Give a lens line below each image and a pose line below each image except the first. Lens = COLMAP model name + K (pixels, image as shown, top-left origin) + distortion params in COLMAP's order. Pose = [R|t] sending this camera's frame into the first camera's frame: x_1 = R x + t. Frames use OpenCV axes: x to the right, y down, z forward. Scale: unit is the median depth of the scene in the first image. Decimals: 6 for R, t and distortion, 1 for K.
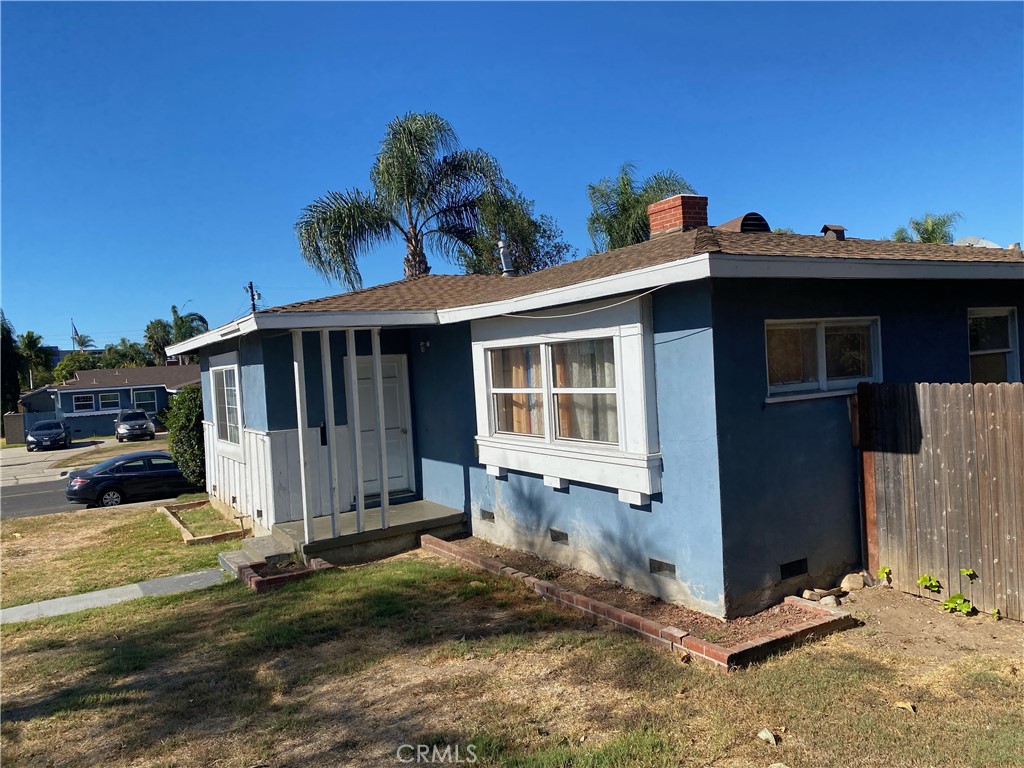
lens RADIAL K [[775.6, 0, 513.6], [0, 775.6, 383.5], [0, 0, 1]] dist [0.012252, -0.007514]
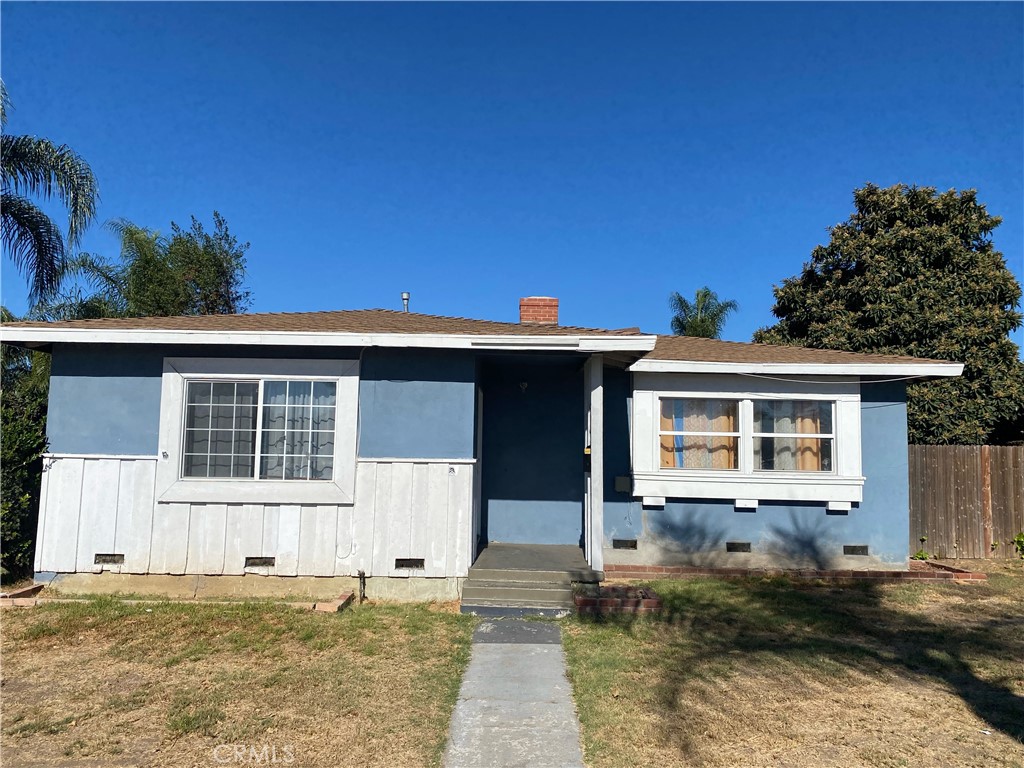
lens RADIAL K [[775.6, 0, 513.4], [0, 775.6, 380.3], [0, 0, 1]] dist [0.012252, -0.007514]
pose [[0.523009, 0.143466, 0.840166, -1.292202], [-0.027869, 0.988083, -0.151375, 0.129540], [-0.851871, 0.055756, 0.520775, 0.628805]]
